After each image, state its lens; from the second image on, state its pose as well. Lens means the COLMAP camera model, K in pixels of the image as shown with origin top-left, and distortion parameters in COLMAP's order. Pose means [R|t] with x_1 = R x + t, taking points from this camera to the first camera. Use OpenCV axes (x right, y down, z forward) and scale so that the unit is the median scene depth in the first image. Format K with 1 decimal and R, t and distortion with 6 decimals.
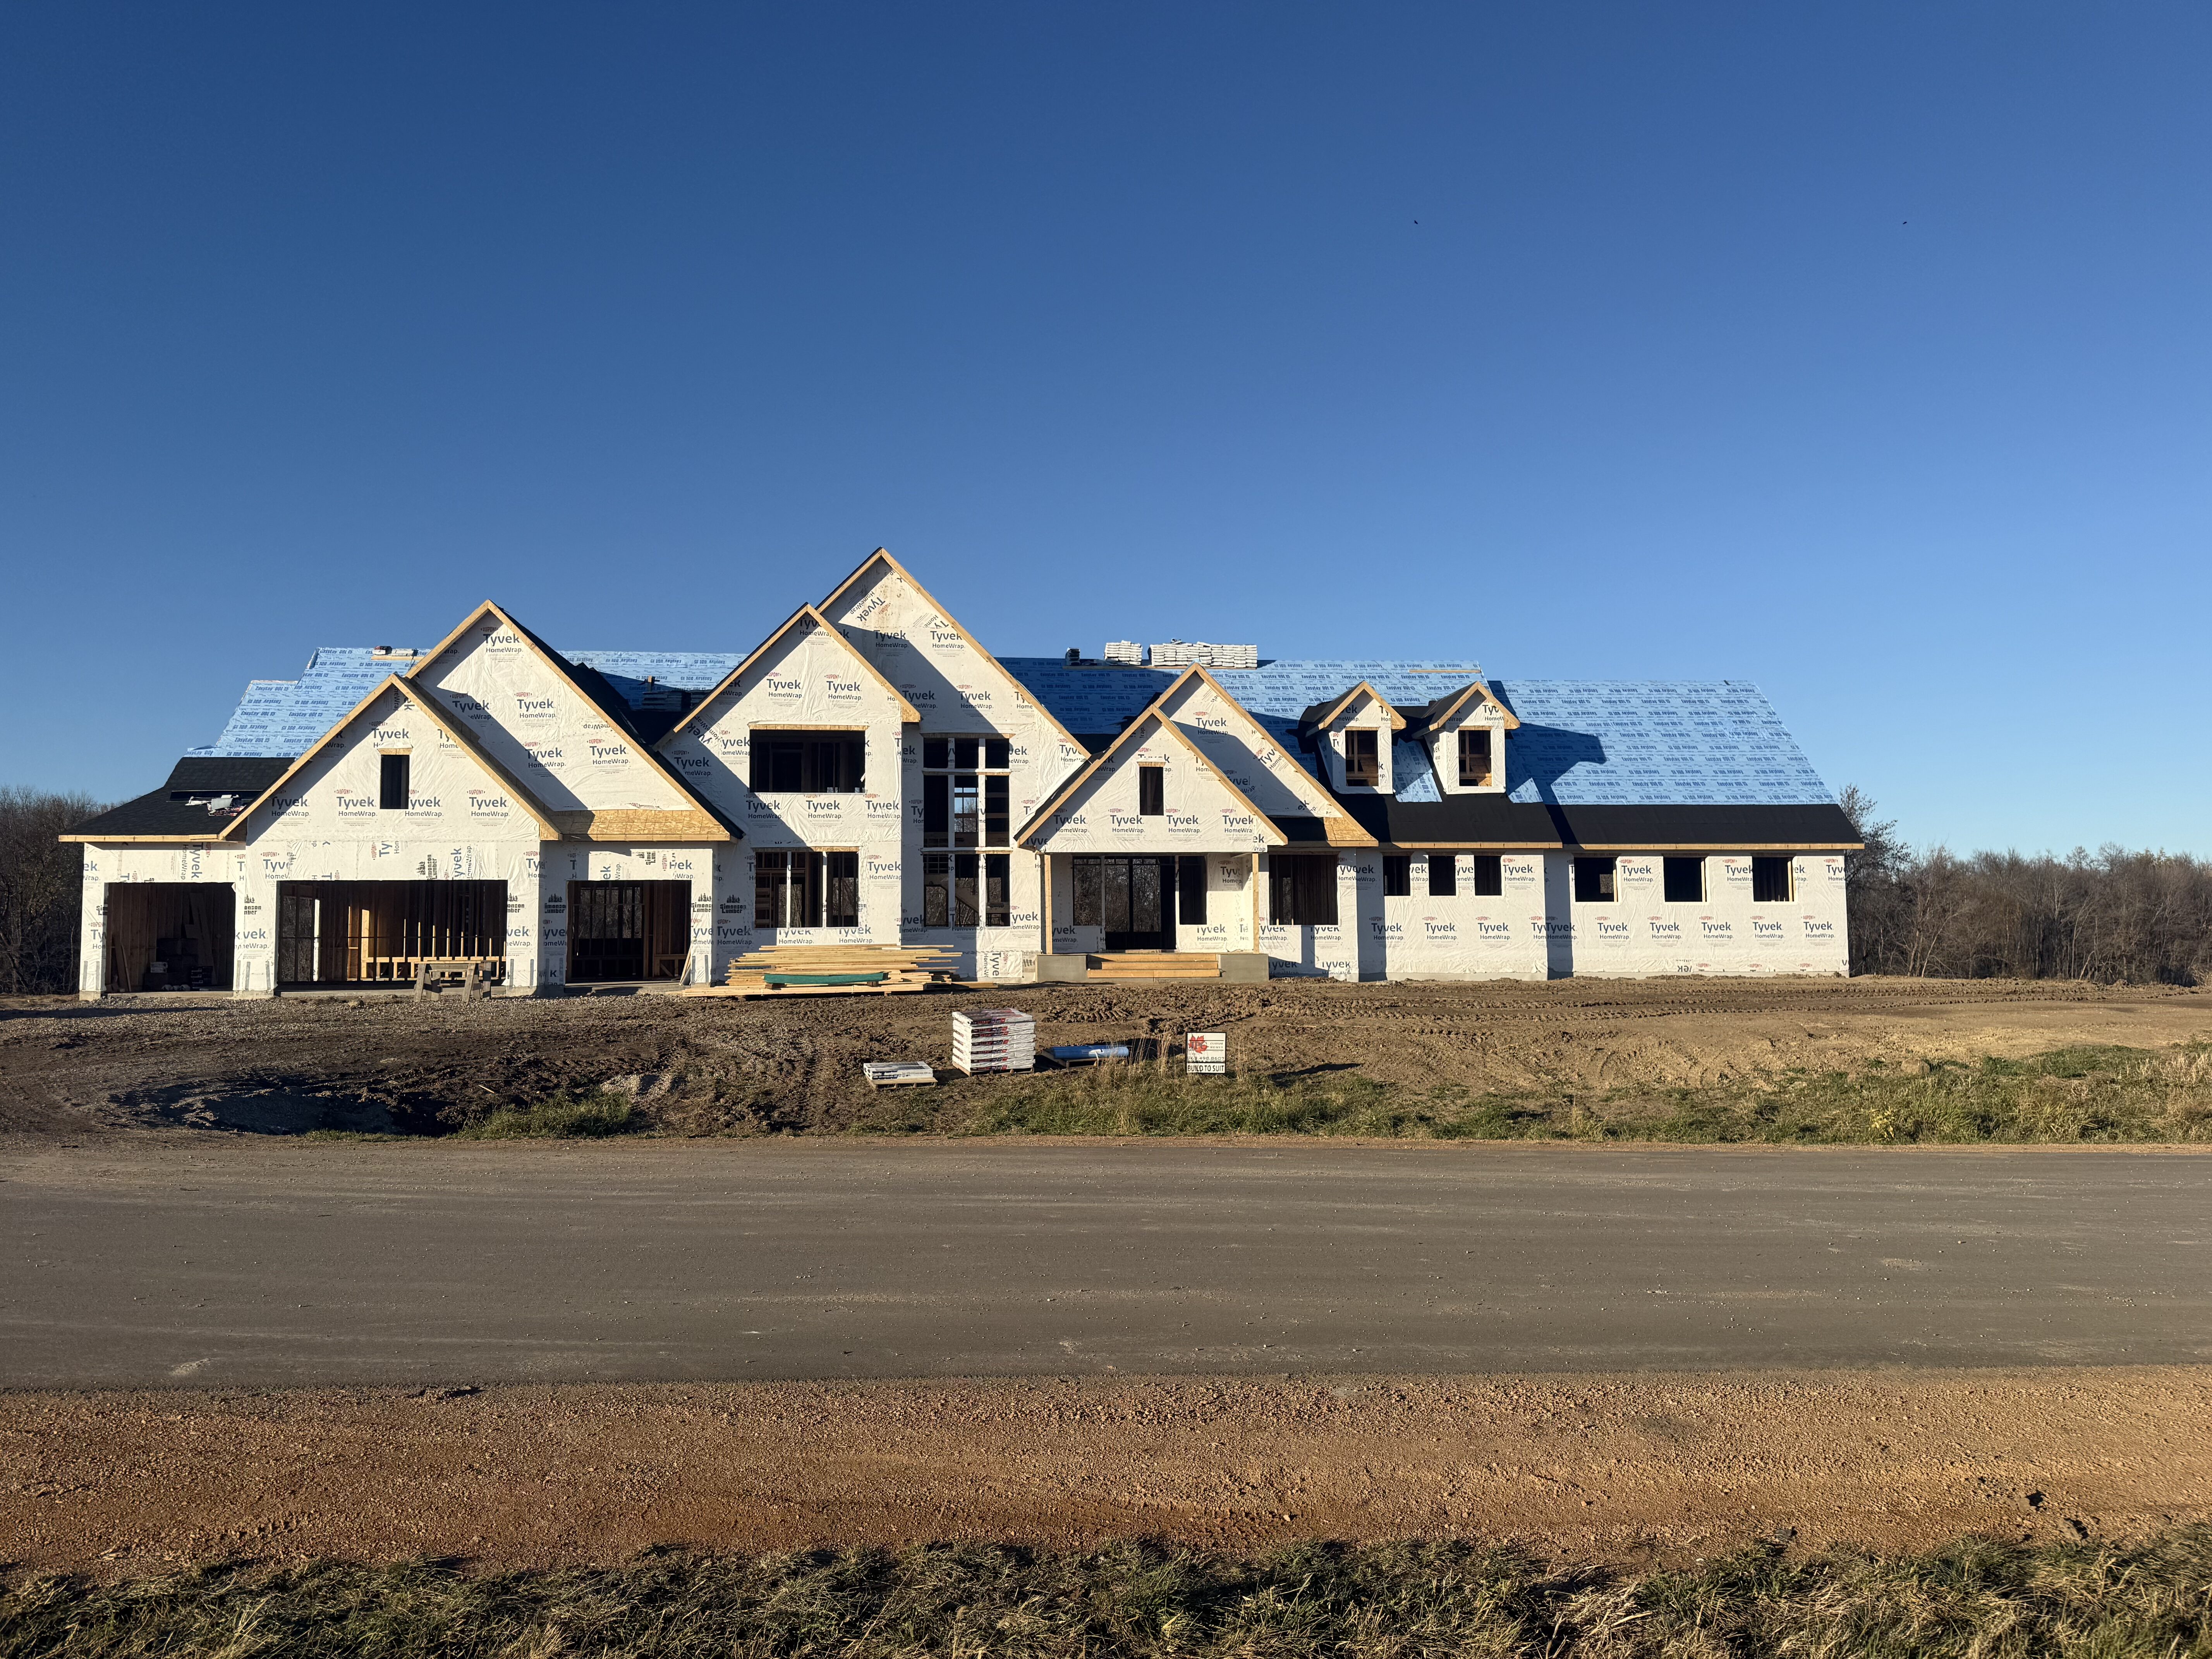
lens RADIAL K [[1576.0, 0, 1106.0], [0, 1576.0, 829.5], [0, 0, 1]] dist [0.173279, -0.441451]
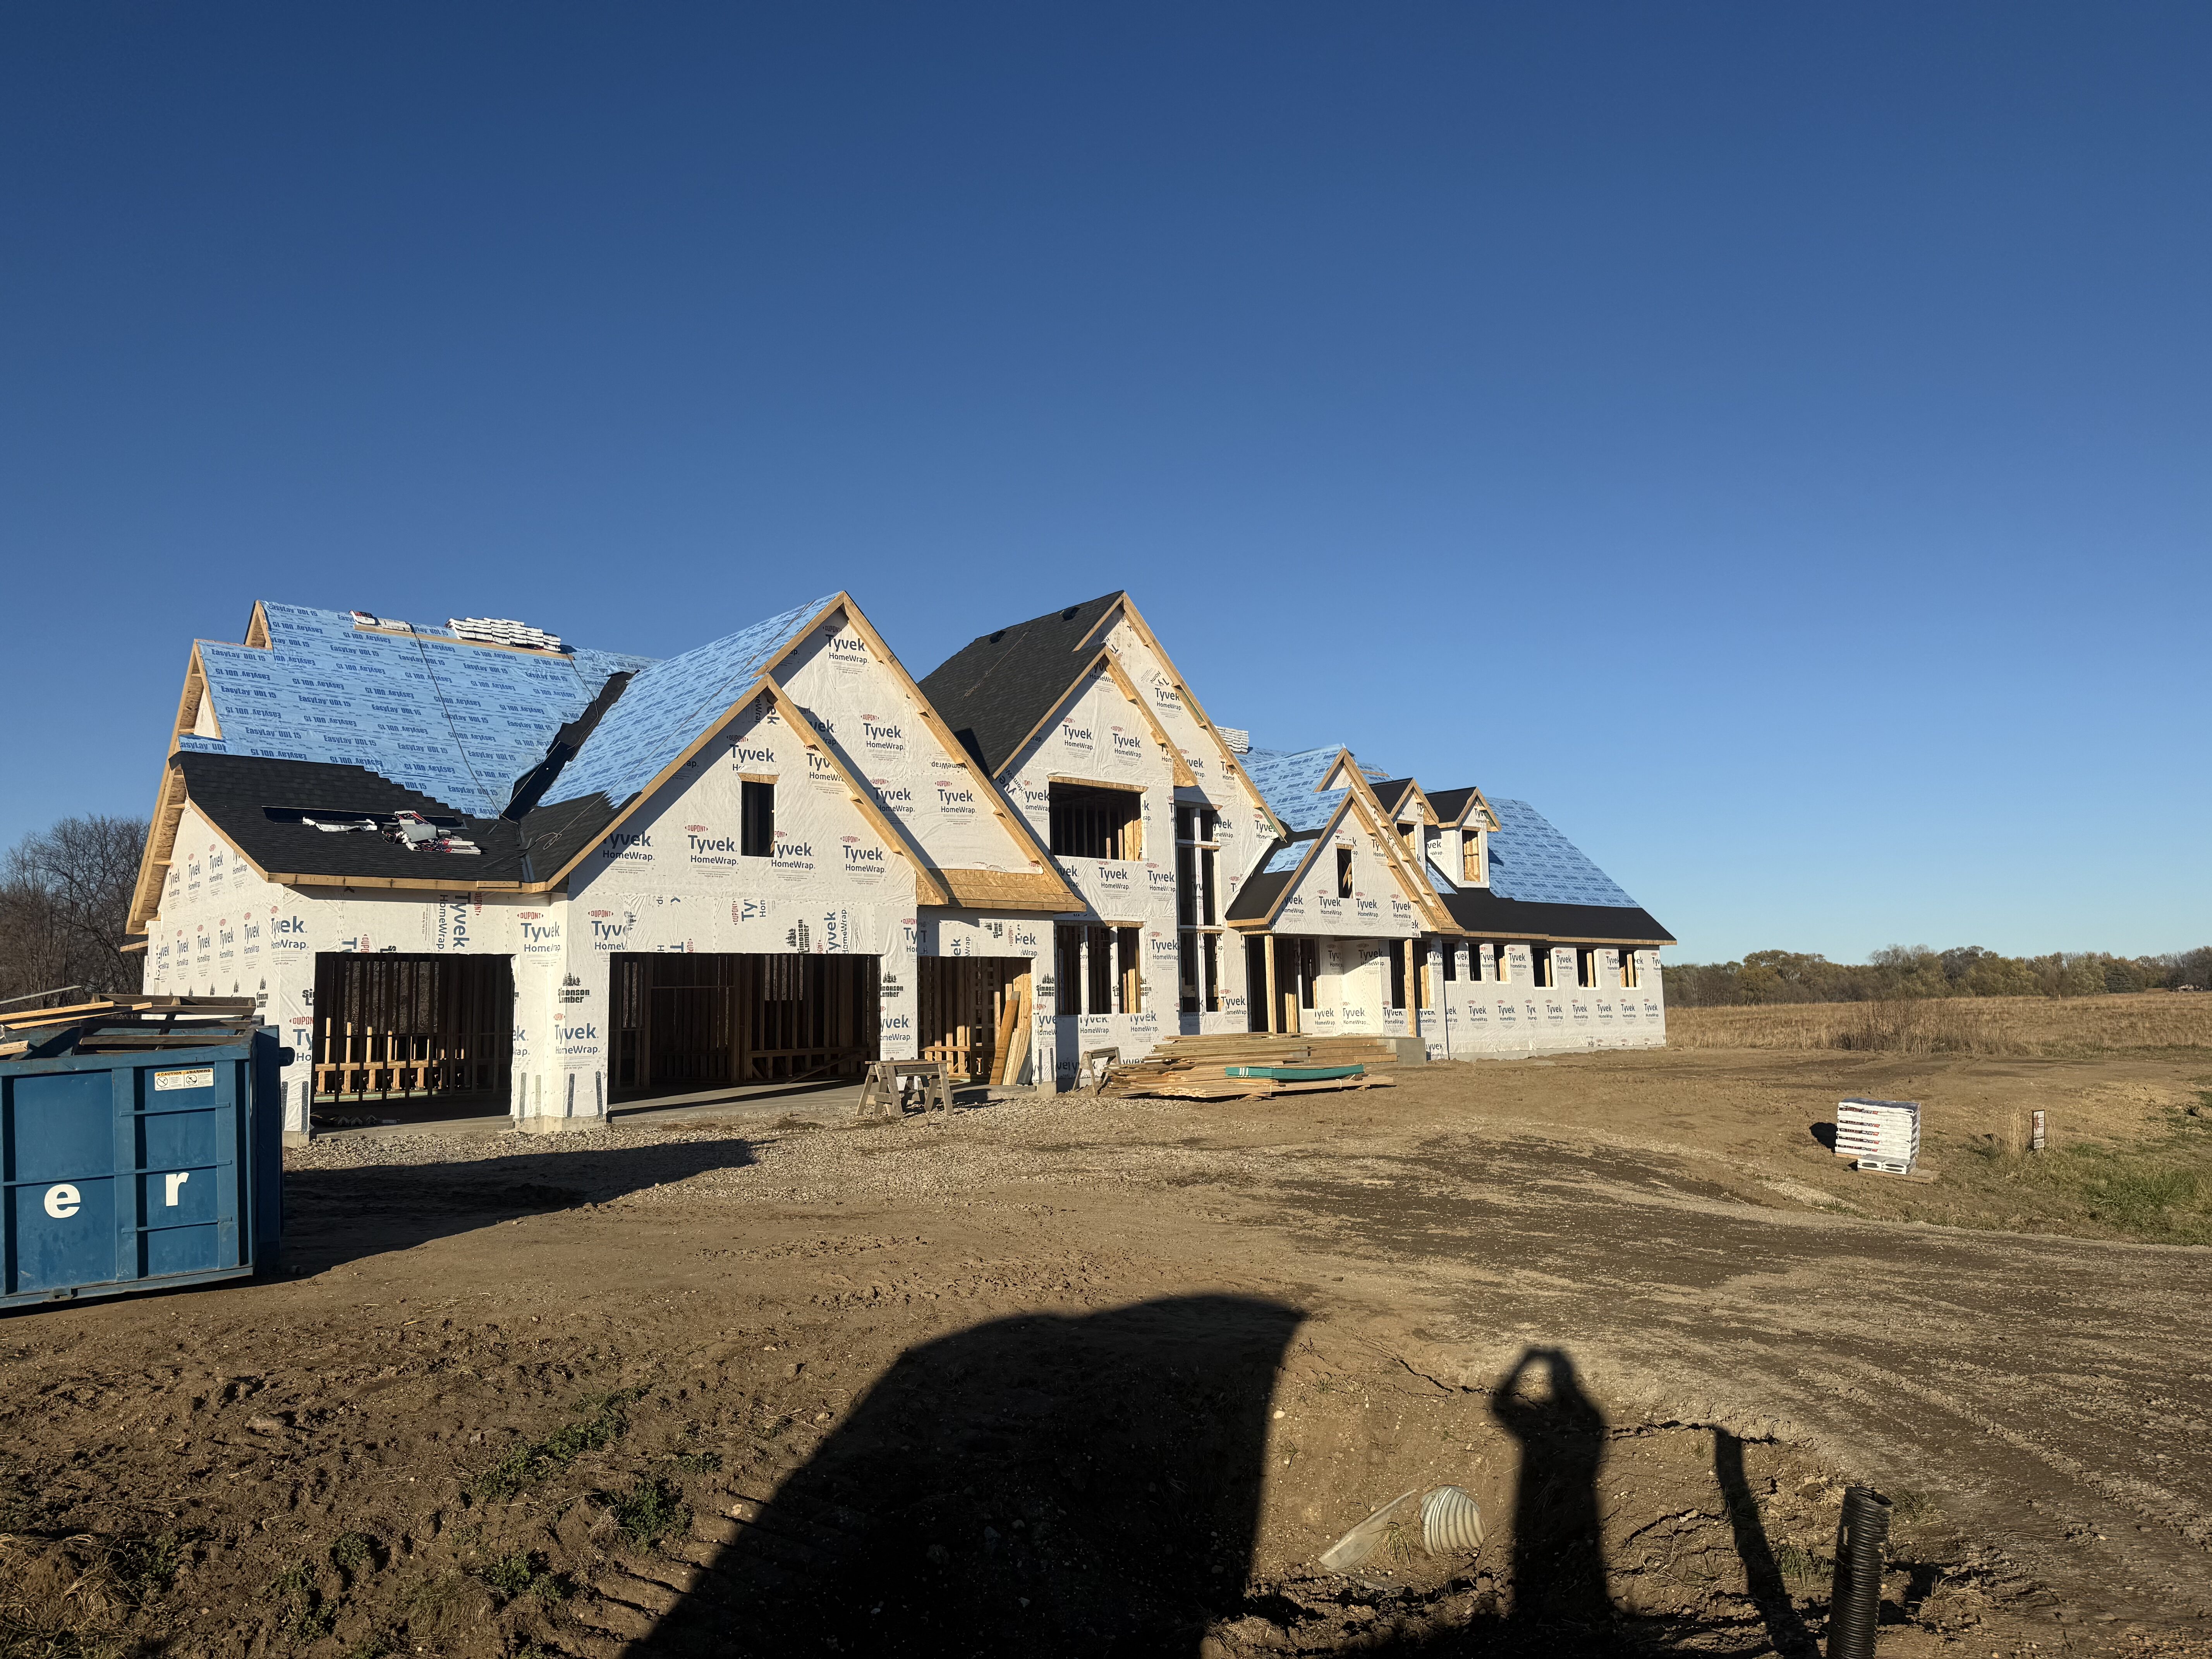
lens RADIAL K [[1576.0, 0, 1106.0], [0, 1576.0, 829.5], [0, 0, 1]] dist [0.173279, -0.441451]
pose [[0.802684, 0.060908, 0.593286, -0.727612], [-0.031517, 0.997713, -0.059787, 0.013141], [-0.595571, 0.029291, 0.802768, 0.310853]]
